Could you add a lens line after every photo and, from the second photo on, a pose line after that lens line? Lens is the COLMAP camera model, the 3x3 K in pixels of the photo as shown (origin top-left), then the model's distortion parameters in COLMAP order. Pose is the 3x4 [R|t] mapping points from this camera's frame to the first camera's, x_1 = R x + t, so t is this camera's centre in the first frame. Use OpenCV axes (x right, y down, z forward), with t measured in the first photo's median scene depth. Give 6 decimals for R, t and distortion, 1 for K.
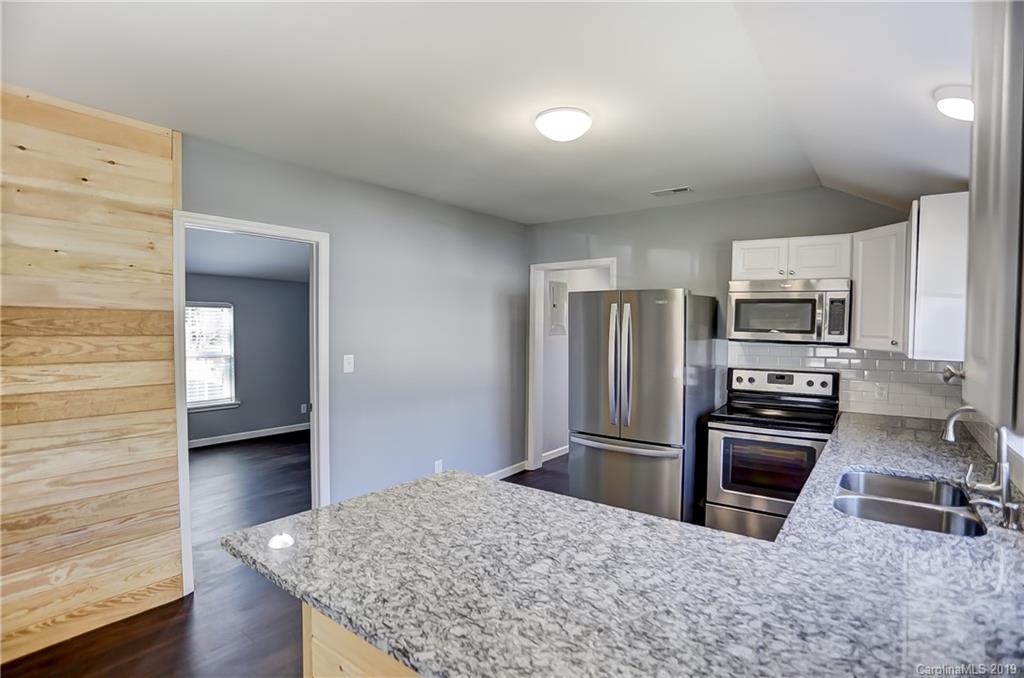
lens RADIAL K [[495.8, 0, 517.8], [0, 495.8, 341.6], [0, 0, 1]] dist [-0.052997, 0.021538]
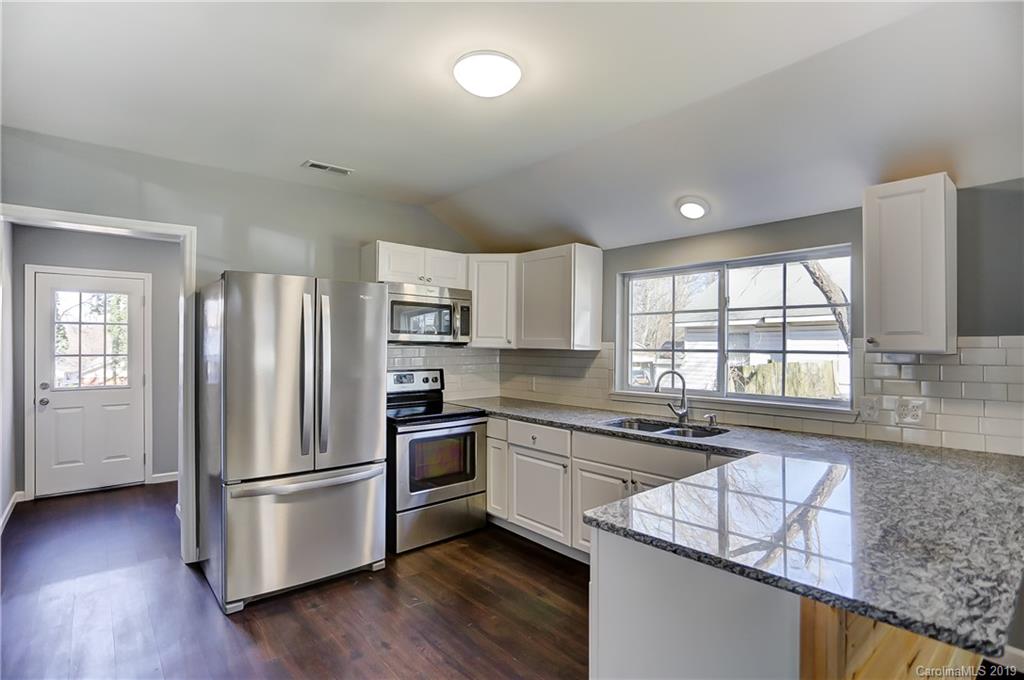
lens RADIAL K [[511.0, 0, 515.6], [0, 511.0, 341.9], [0, 0, 1]] dist [-0.061752, 0.024266]
pose [[0.213483, -0.000859, 0.976946, -0.544722], [0.026436, 0.999639, -0.004898, 0.009964], [-0.976589, 0.026872, 0.213429, 0.592698]]
